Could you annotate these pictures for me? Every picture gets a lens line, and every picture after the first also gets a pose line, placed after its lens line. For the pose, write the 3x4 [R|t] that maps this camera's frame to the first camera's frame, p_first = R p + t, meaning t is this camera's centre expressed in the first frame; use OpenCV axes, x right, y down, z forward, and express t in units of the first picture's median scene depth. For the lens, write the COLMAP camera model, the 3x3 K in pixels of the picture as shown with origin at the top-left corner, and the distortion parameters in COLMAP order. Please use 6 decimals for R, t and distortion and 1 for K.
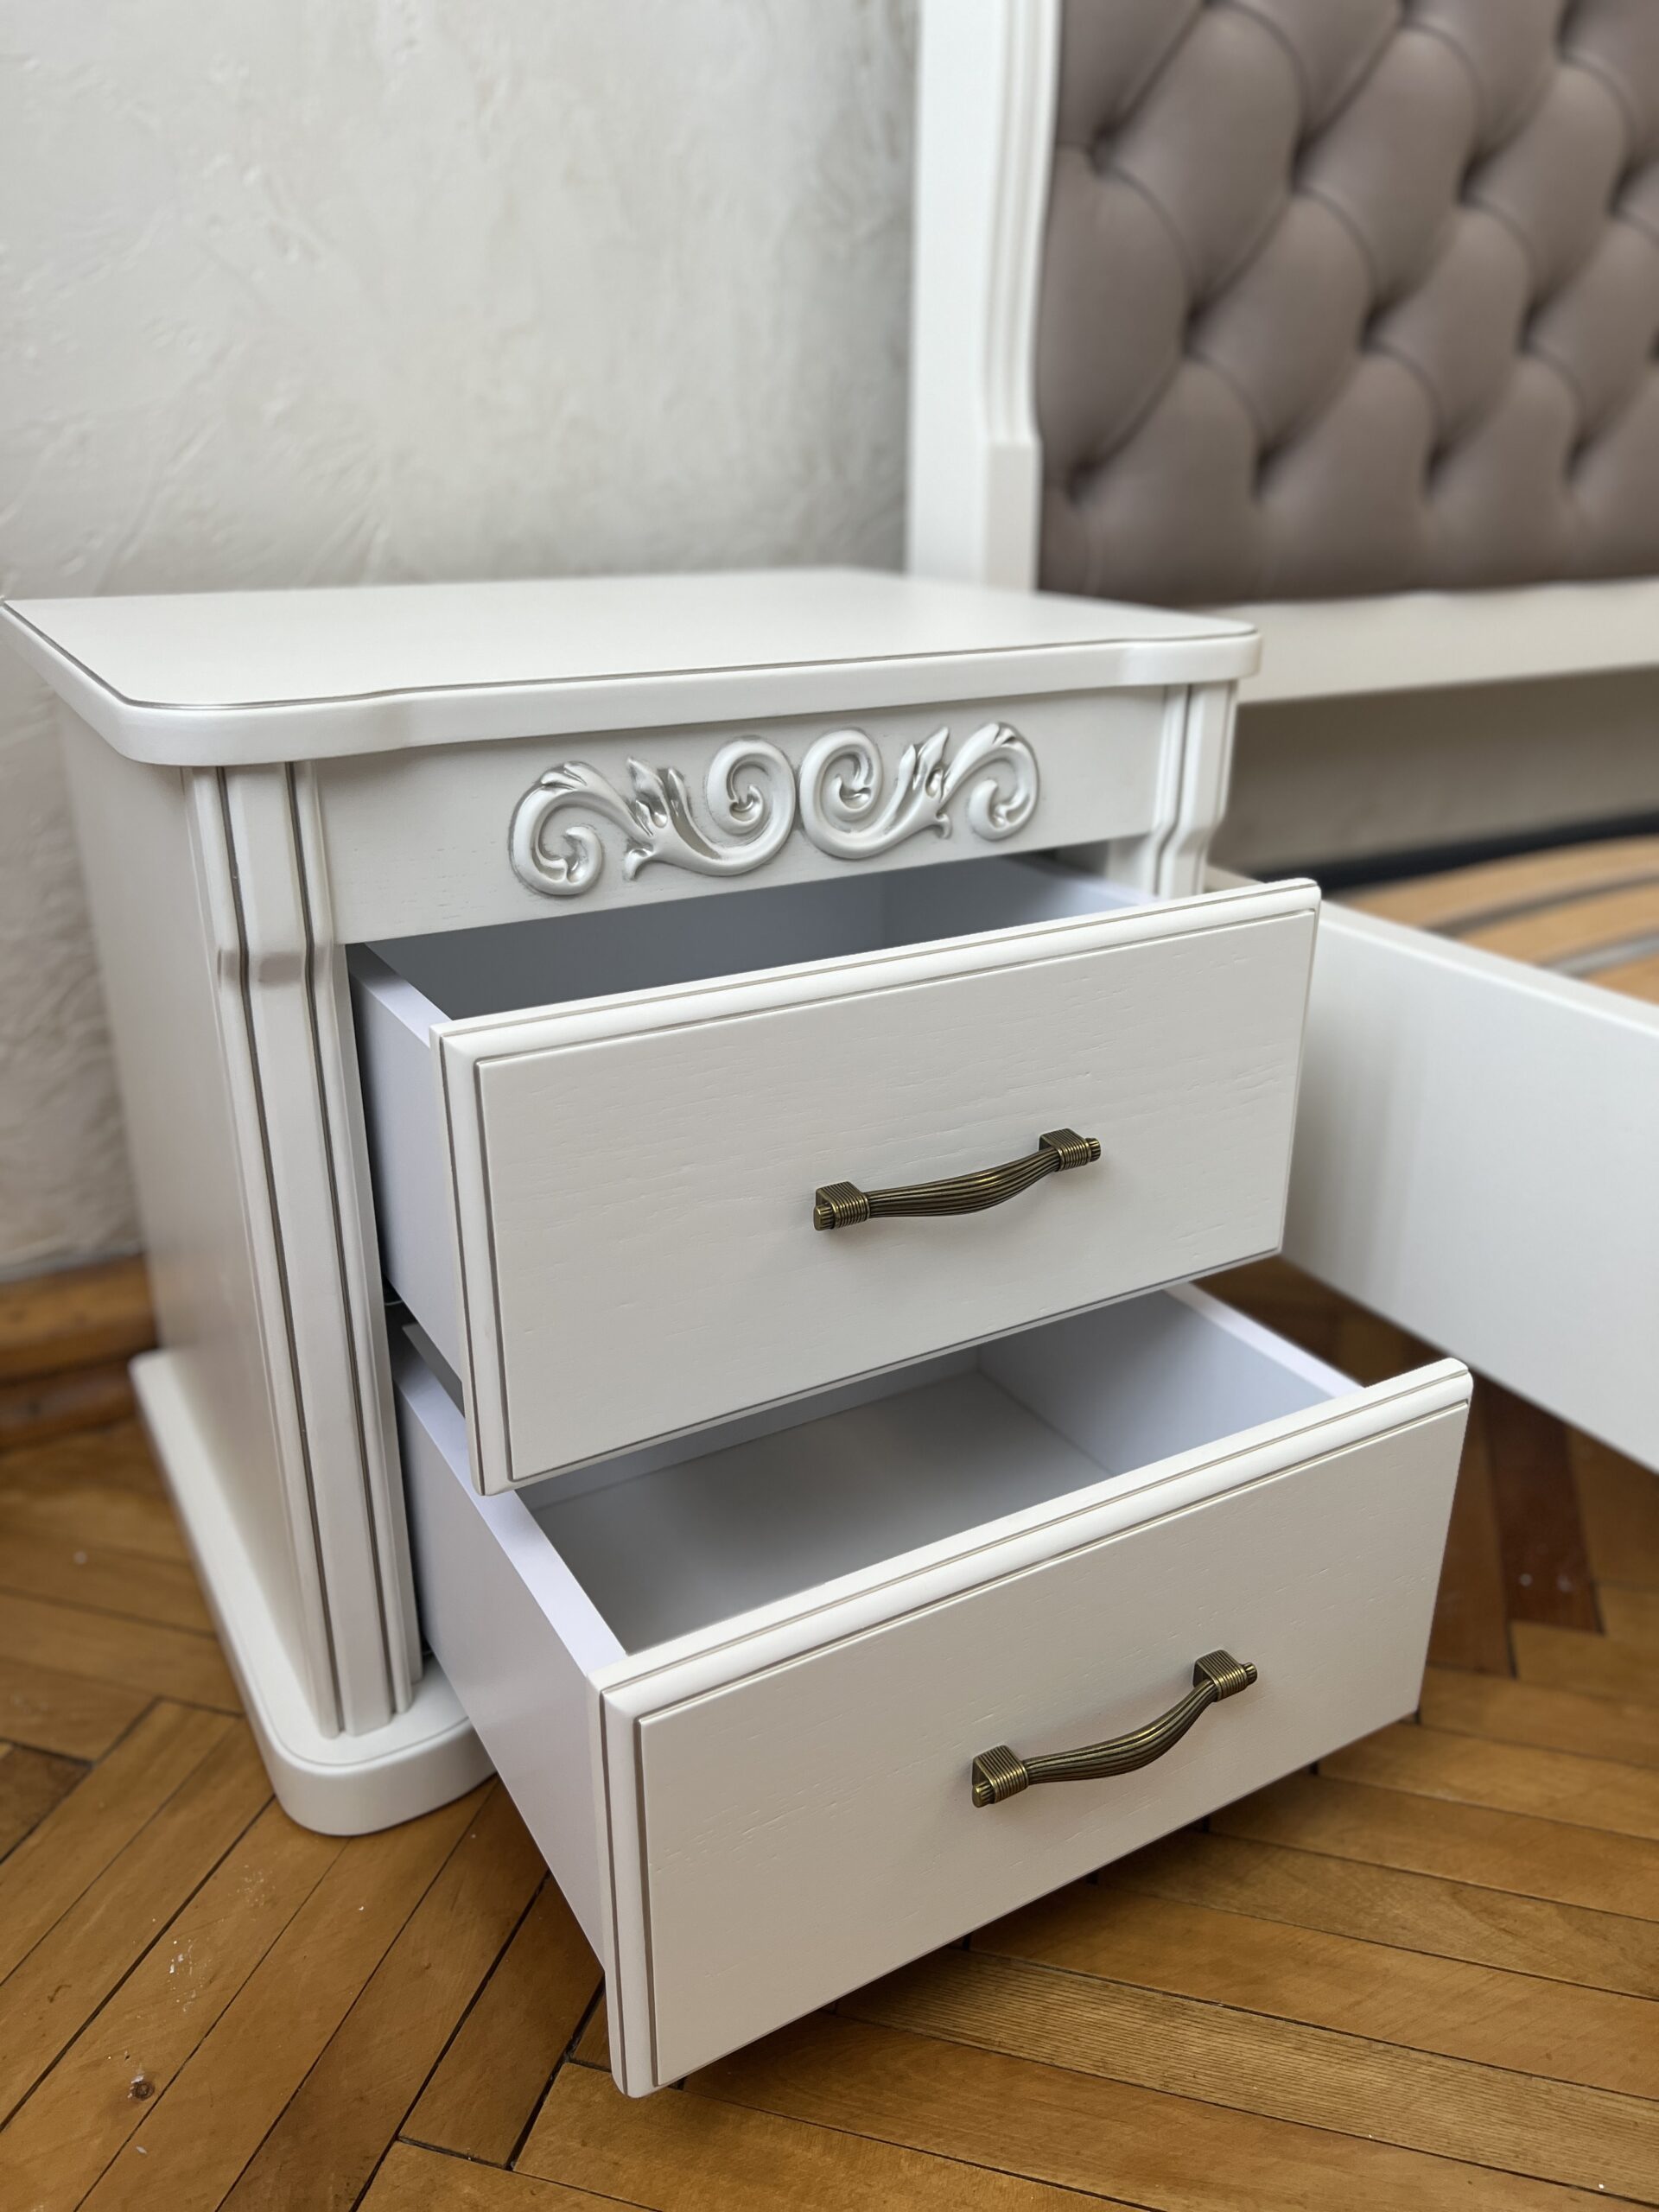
lens RADIAL K [[1671.6, 0, 830.8], [0, 1671.6, 1120.6], [0, 0, 1]] dist [0.061178, -0.077852]
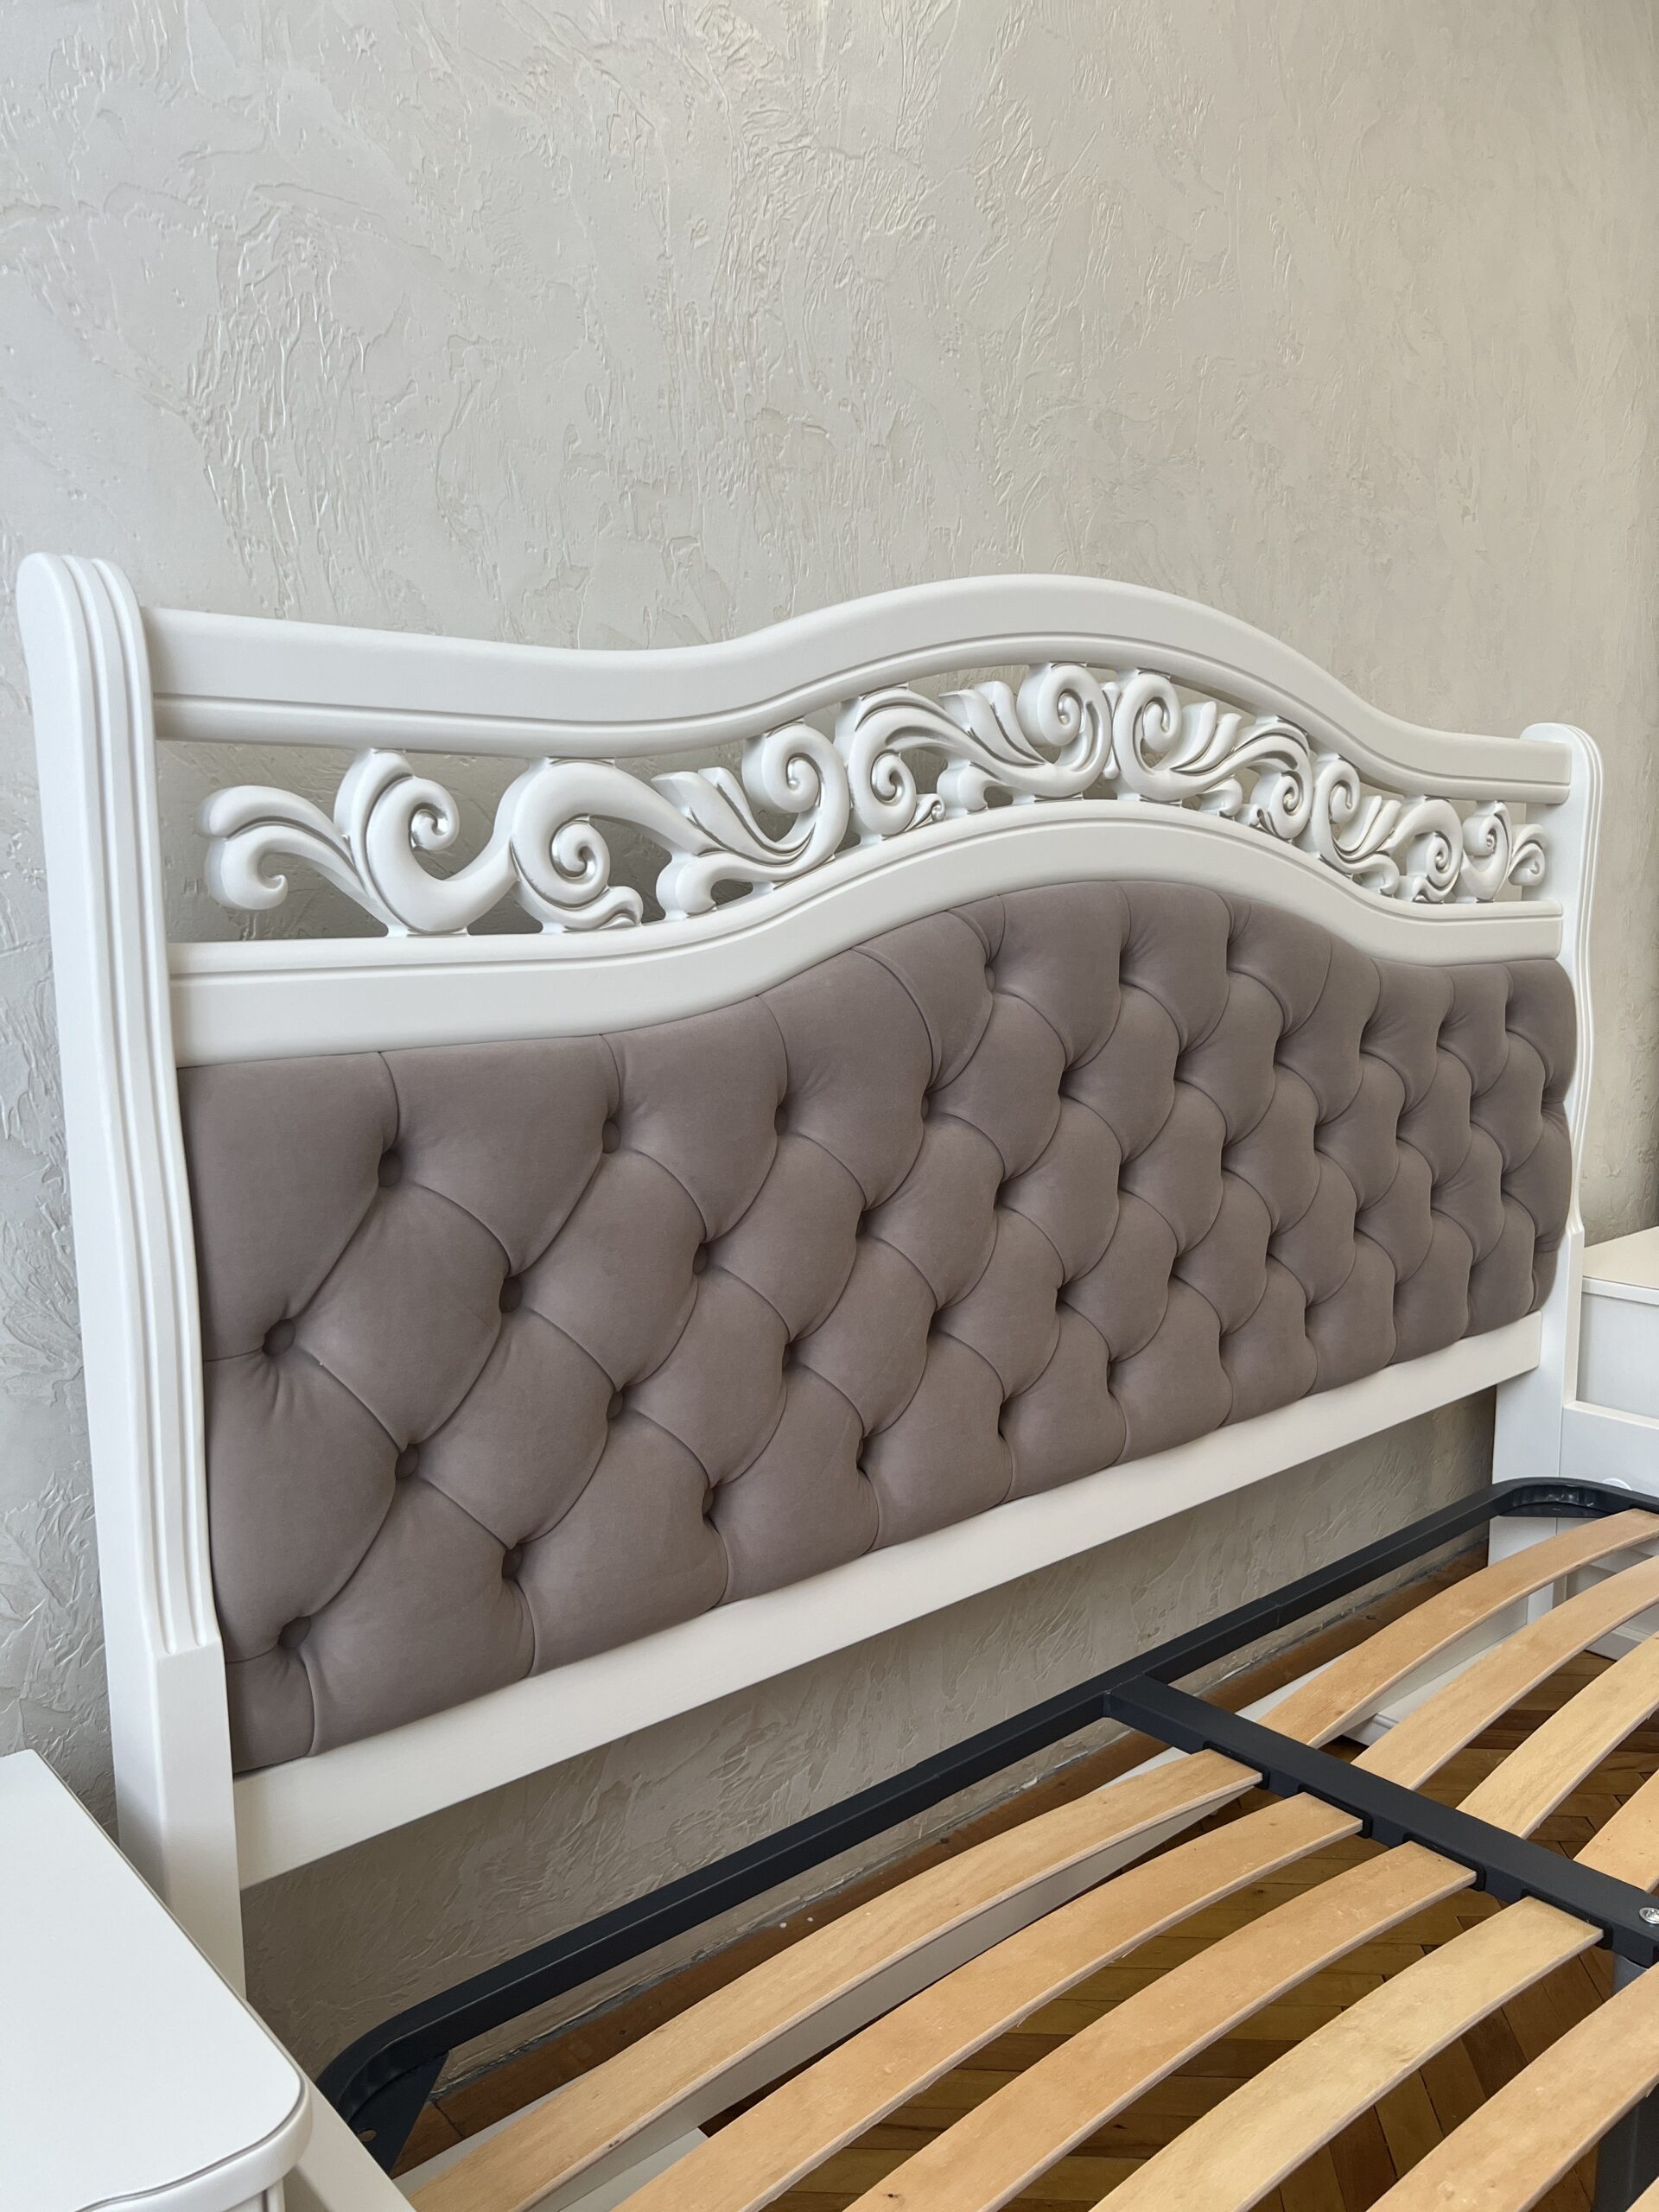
lens RADIAL K [[1656.8, 0, 828.2], [0, 1656.8, 1113.5], [0, 0, 1]] dist [0.055890, -0.076719]
pose [[0.981705, -0.042443, 0.185619, 0.421697], [0.089325, 0.963571, -0.252096, -0.596483], [-0.168157, 0.264064, 0.949733, -0.032321]]
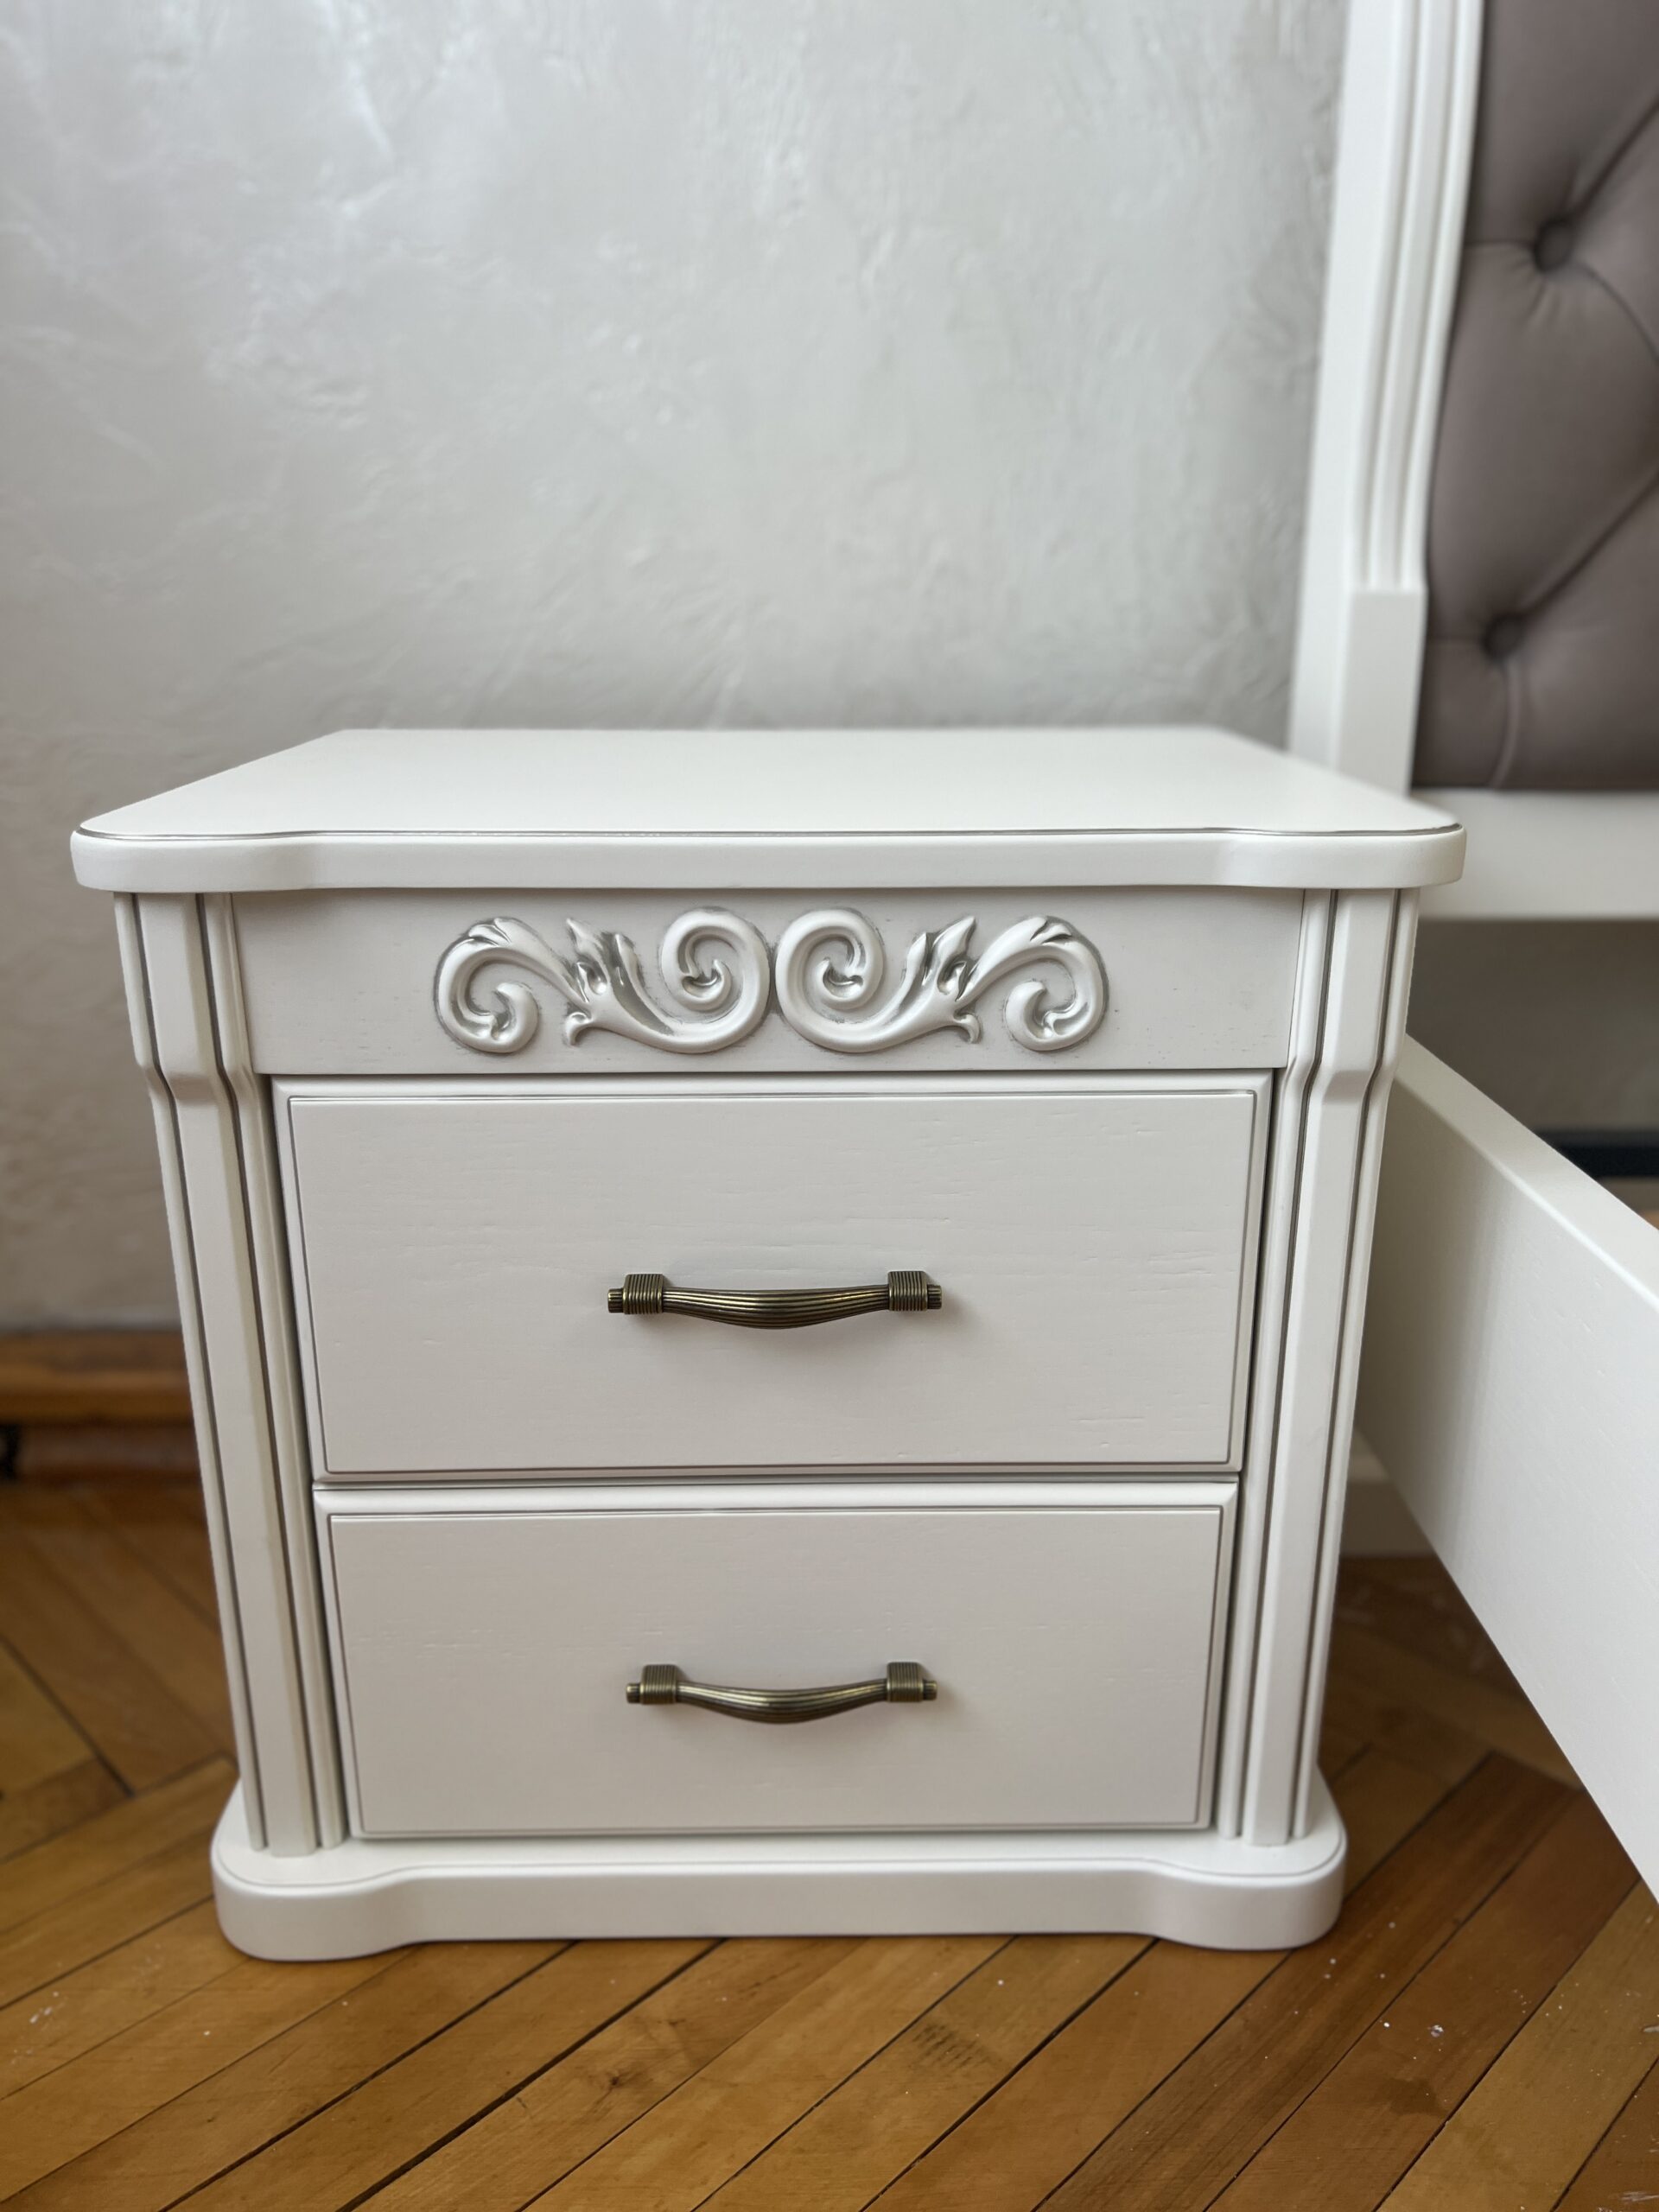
lens RADIAL K [[1671.6, 0, 830.8], [0, 1671.6, 1120.6], [0, 0, 1]] dist [0.061178, -0.077852]
pose [[0.874994, 0.147020, -0.461271, 0.412741], [-0.180756, 0.983084, -0.029544, -0.093791], [0.449125, 0.109229, 0.886767, 0.223702]]
